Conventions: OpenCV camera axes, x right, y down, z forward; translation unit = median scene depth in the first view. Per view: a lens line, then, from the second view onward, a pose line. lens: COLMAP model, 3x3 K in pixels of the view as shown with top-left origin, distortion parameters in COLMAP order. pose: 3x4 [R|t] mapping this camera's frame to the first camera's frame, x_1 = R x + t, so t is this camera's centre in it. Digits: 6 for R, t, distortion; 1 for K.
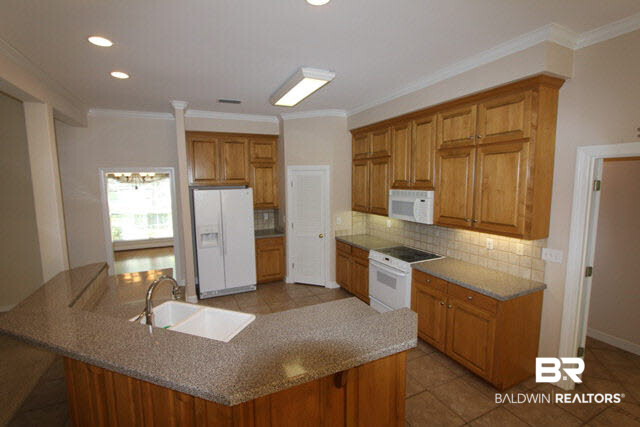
lens RADIAL K [[292.4, 0, 321.8], [0, 292.4, 215.1], [0, 0, 1]] dist [-0.002188, -0.000052]
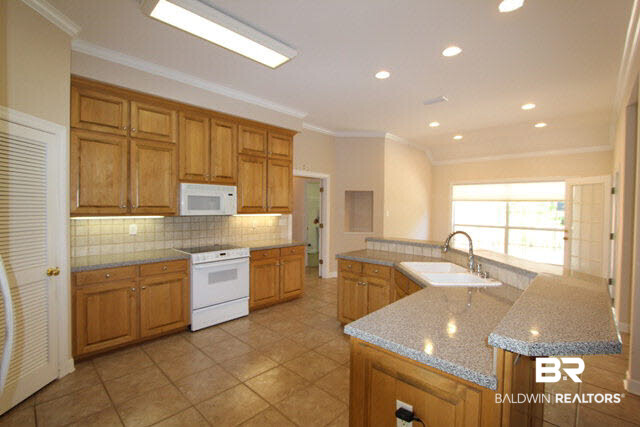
lens RADIAL K [[292.4, 0, 322.3], [0, 292.4, 209.9], [0, 0, 1]] dist [-0.002188, -0.000052]
pose [[-0.365163, -0.020280, 0.930723, -0.800114], [0.094470, 0.993795, 0.058719, -0.021708], [-0.926138, 0.109367, -0.360981, 1.029601]]
